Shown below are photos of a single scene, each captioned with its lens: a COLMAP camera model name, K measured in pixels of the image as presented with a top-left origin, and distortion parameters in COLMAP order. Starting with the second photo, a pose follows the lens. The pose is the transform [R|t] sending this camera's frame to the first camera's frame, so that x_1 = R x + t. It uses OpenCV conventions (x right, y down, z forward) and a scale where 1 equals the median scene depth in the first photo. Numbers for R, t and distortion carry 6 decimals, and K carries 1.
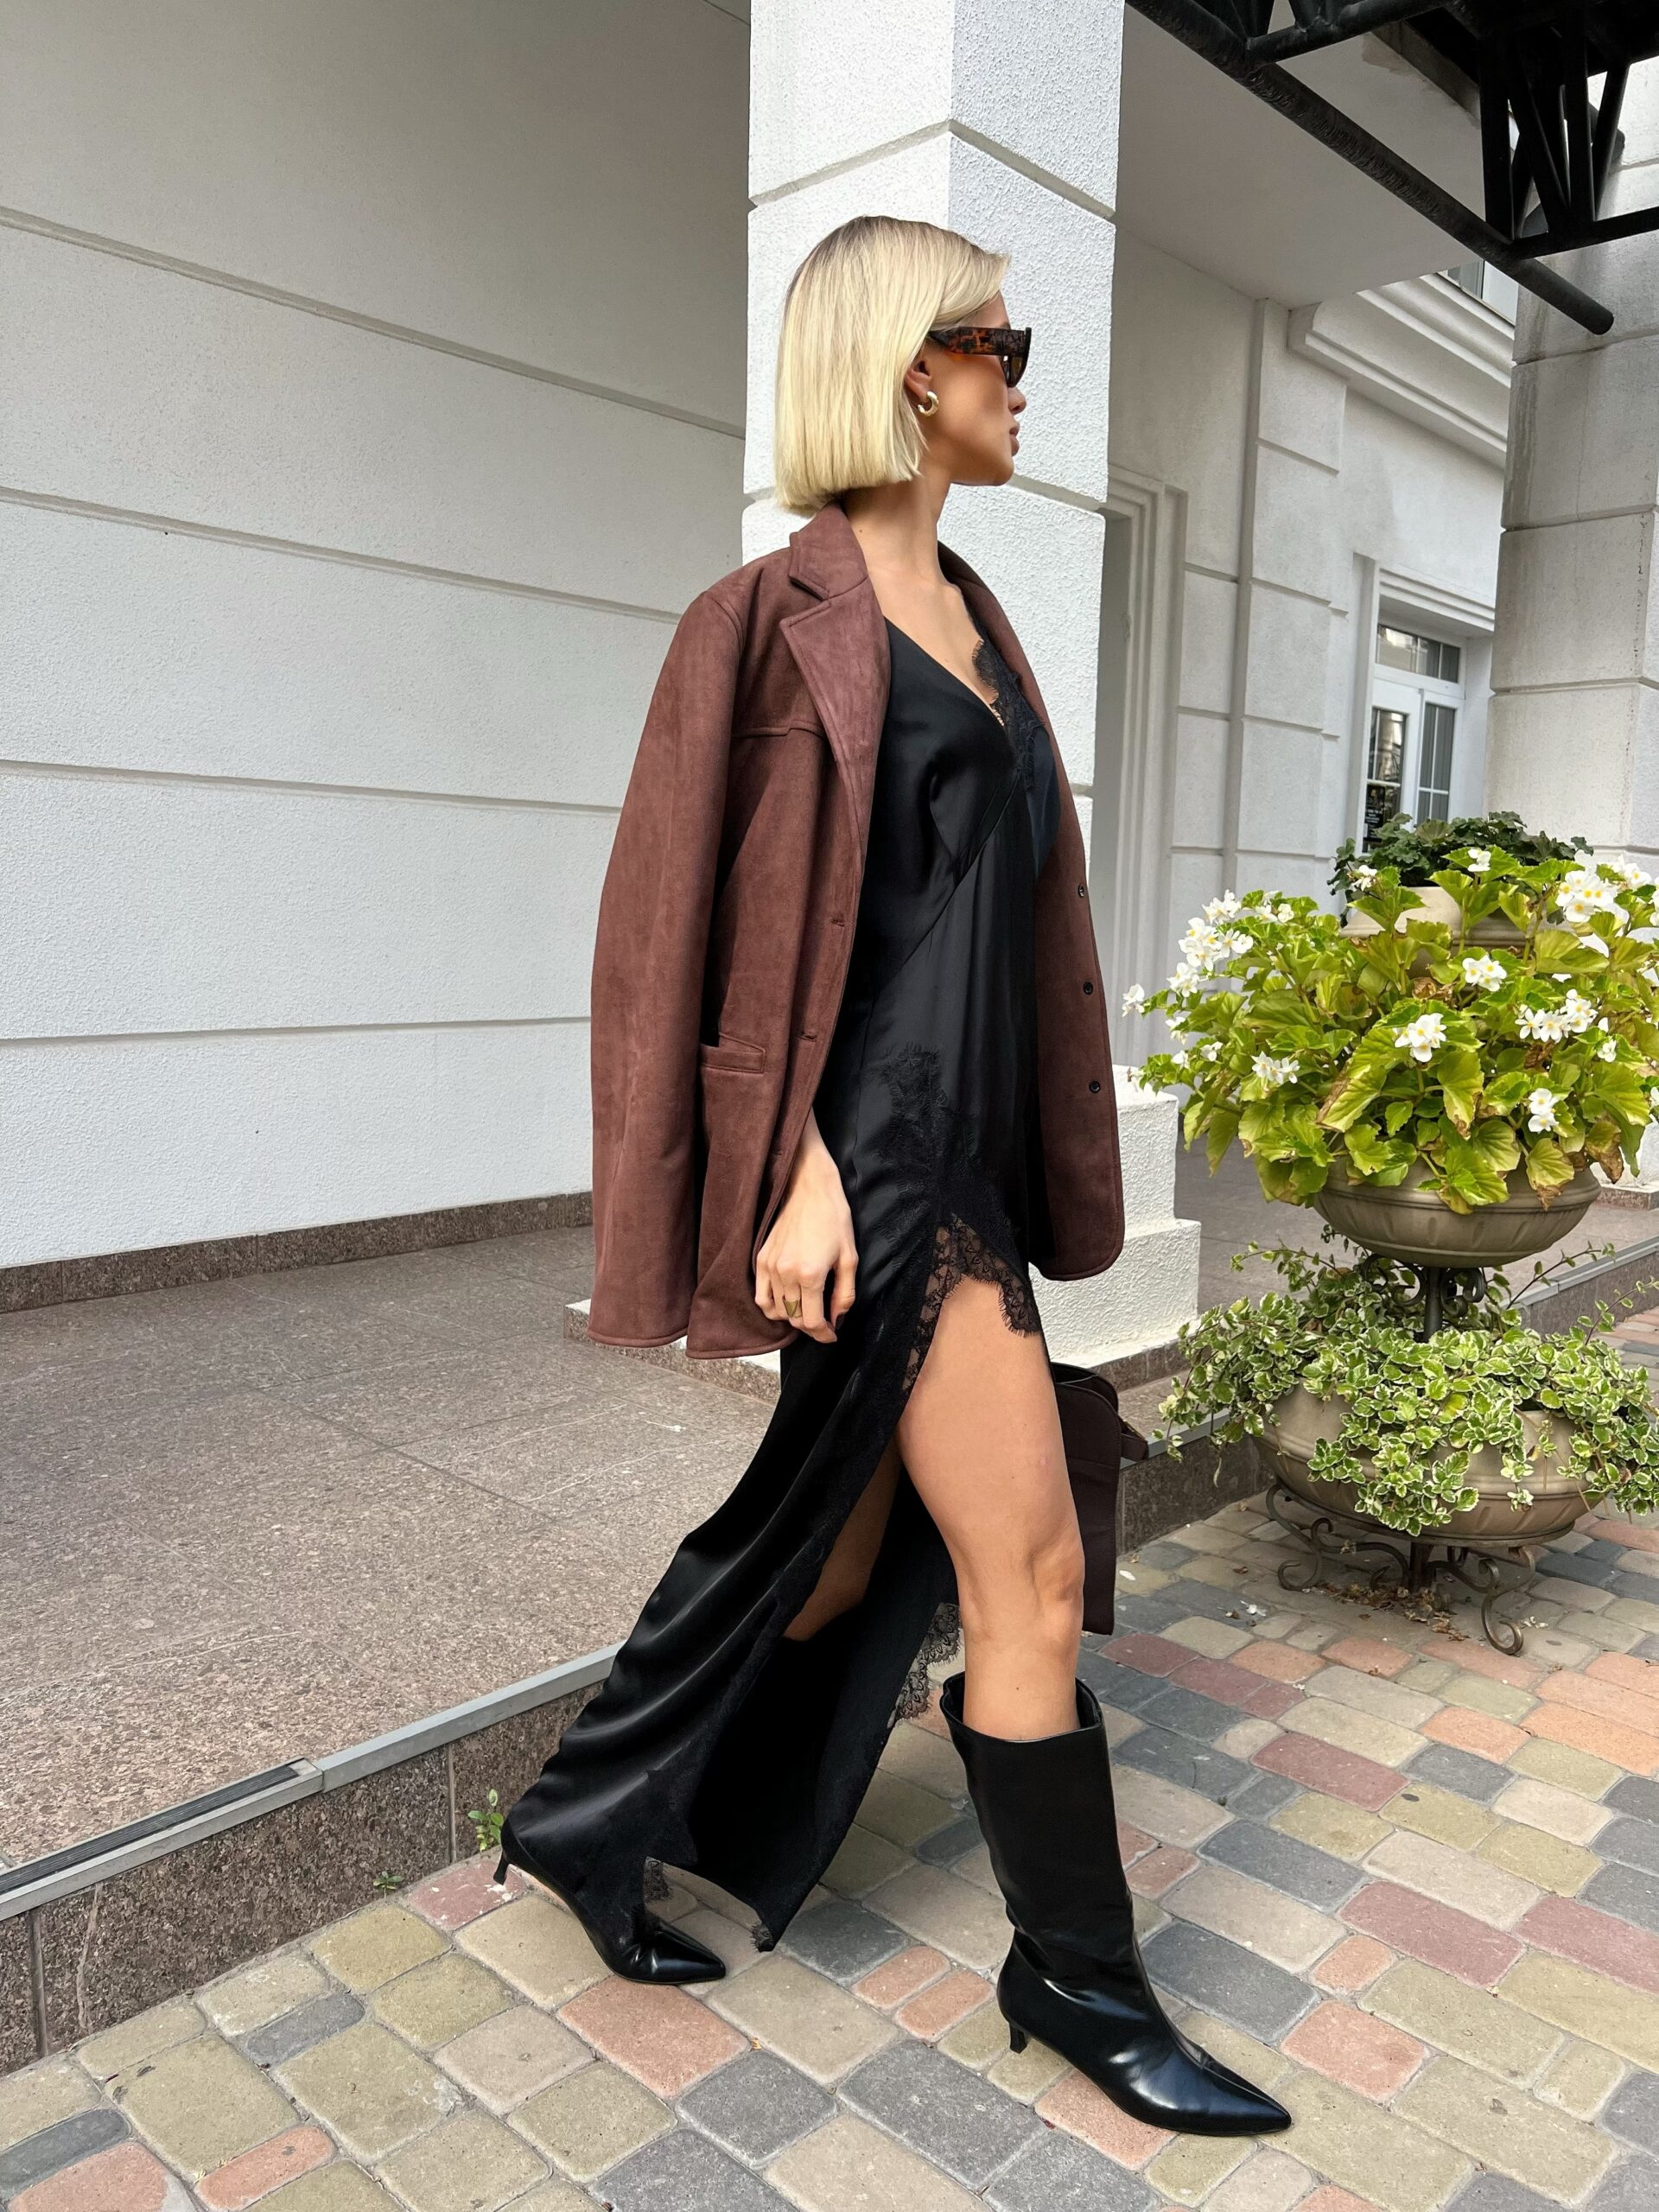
lens RADIAL K [[1670.5, 0, 842.8], [0, 1670.5, 1111.8], [0, 0, 1]] dist [0.042695, -0.059048]
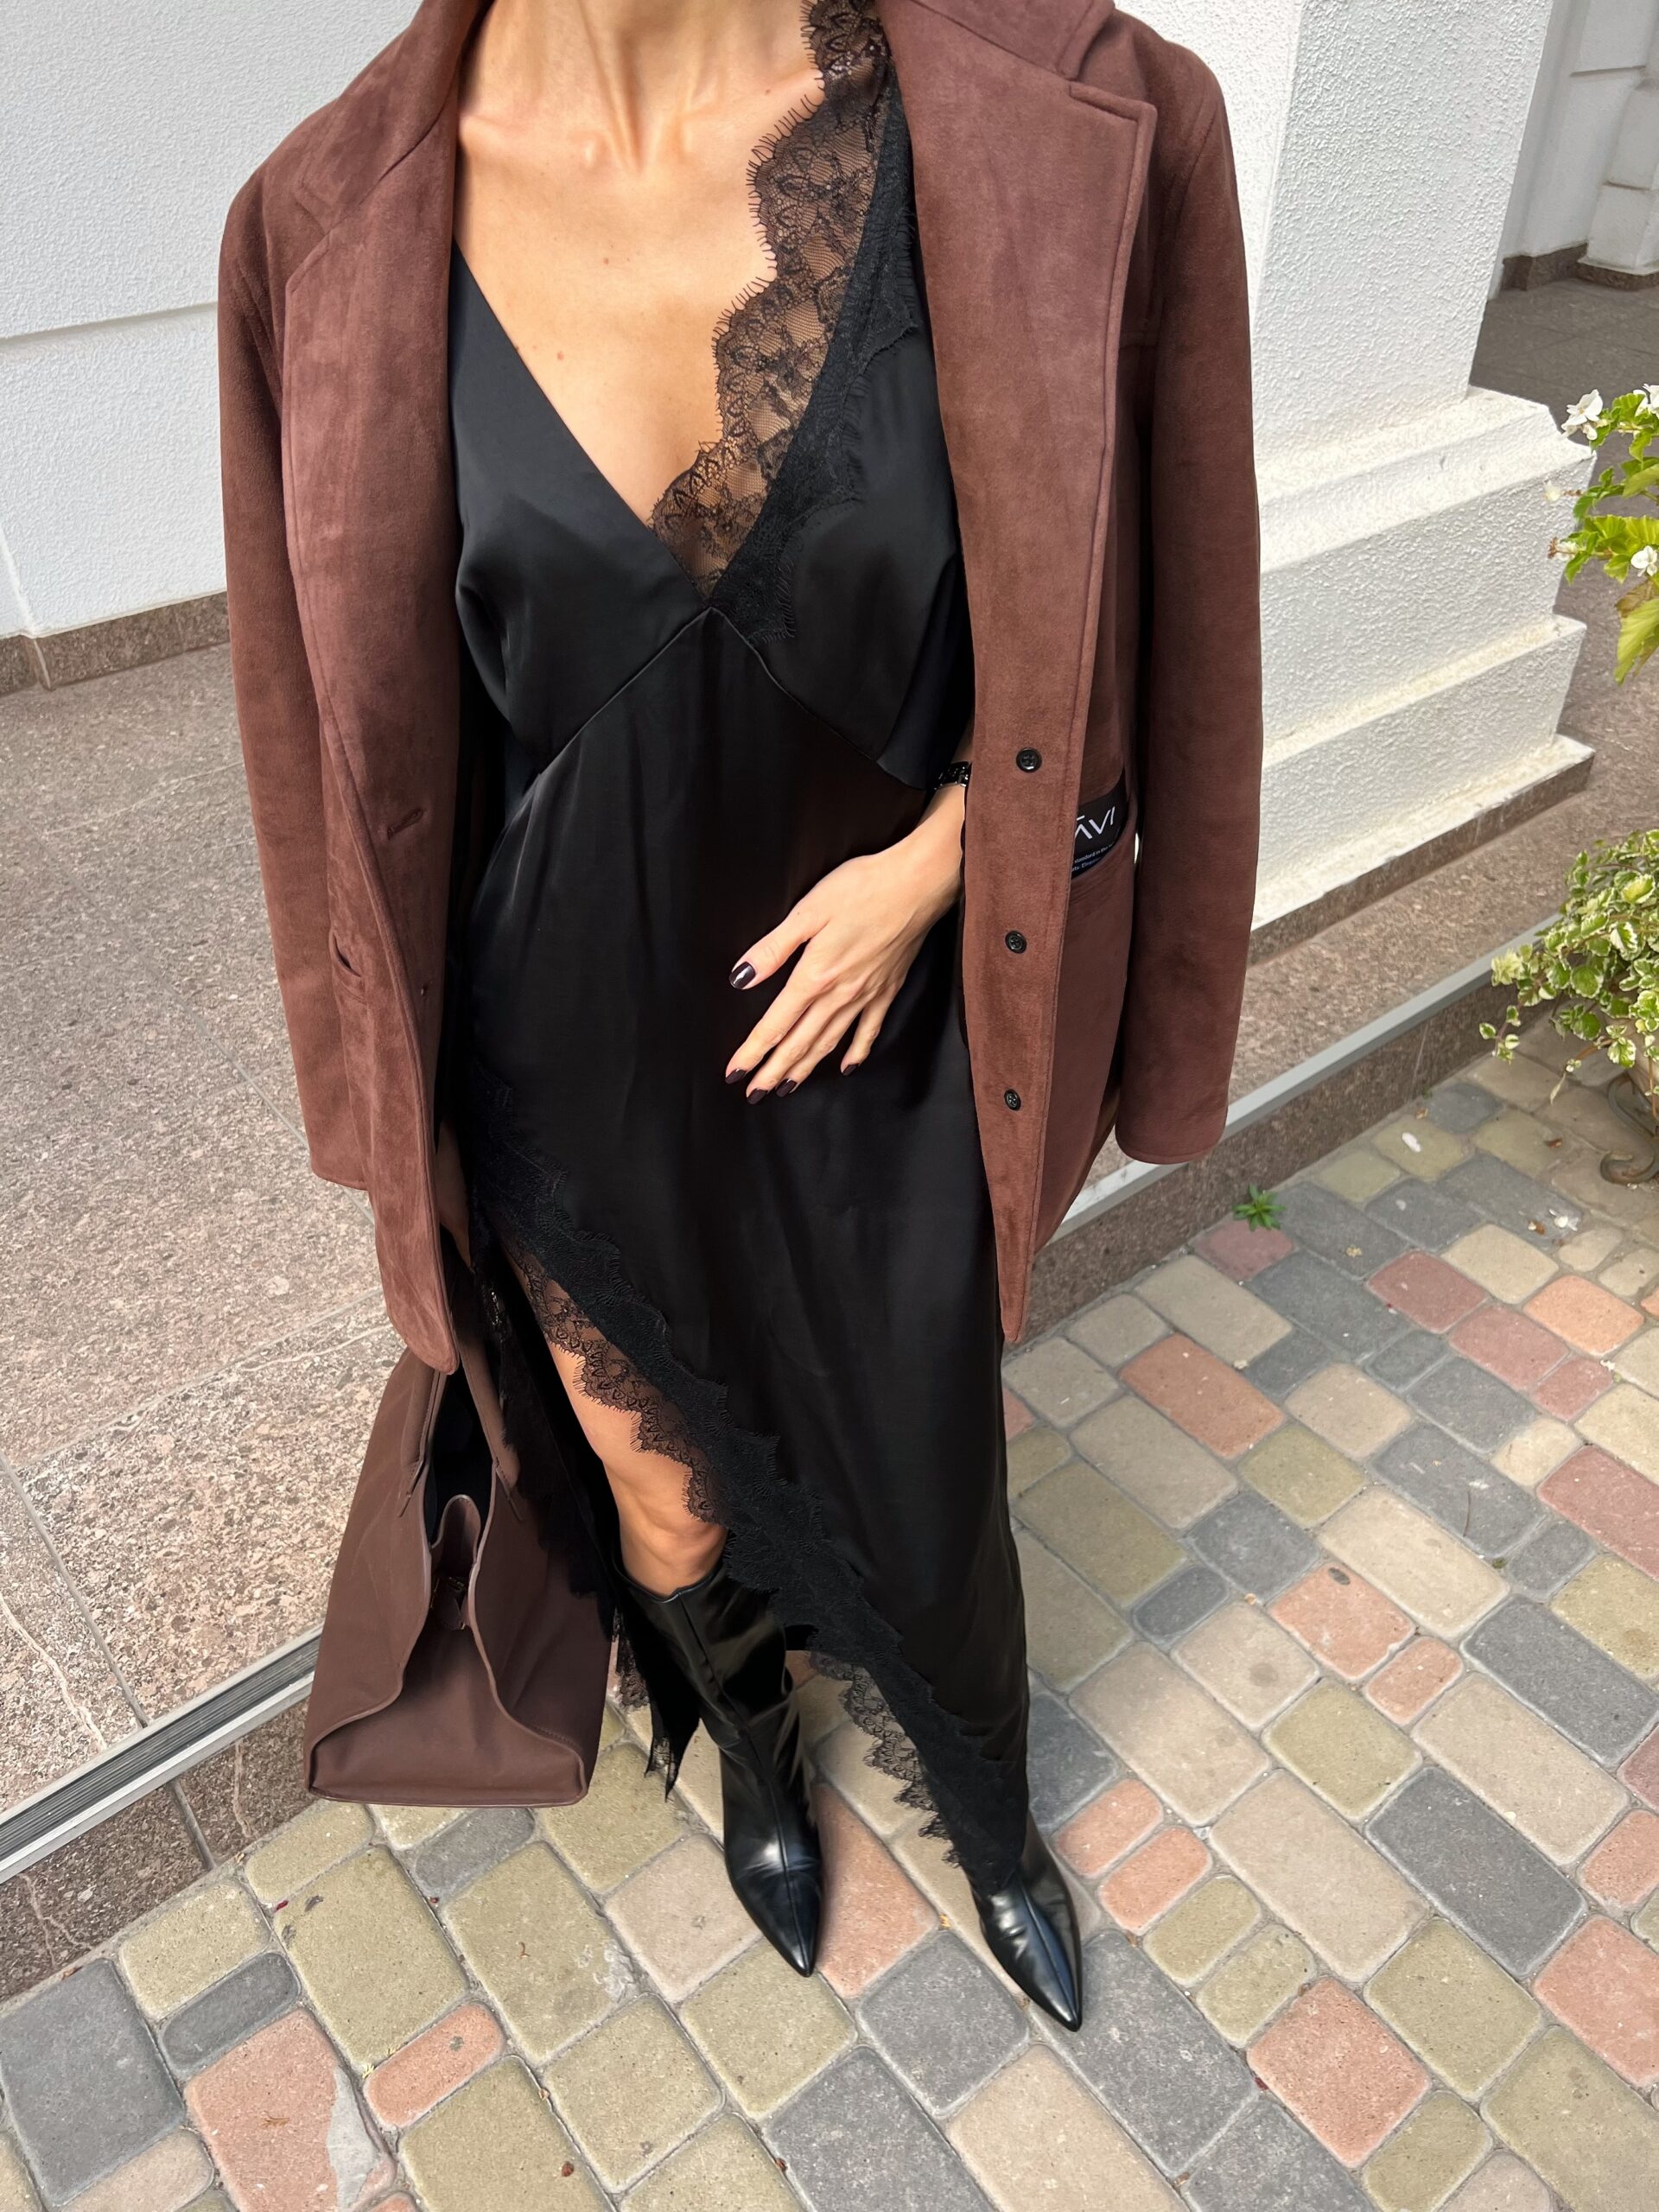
lens RADIAL K [[1667.3, 0, 814.5], [0, 1667.3, 1100.3], [0, 0, 1]] dist [0.028971, -0.037589]
pose [[0.989535, 0.070688, -0.125796, -0.024851], [0.005781, 0.851666, 0.524053, -0.203368], [0.144180, -0.519295, 0.842345, 0.290024]]
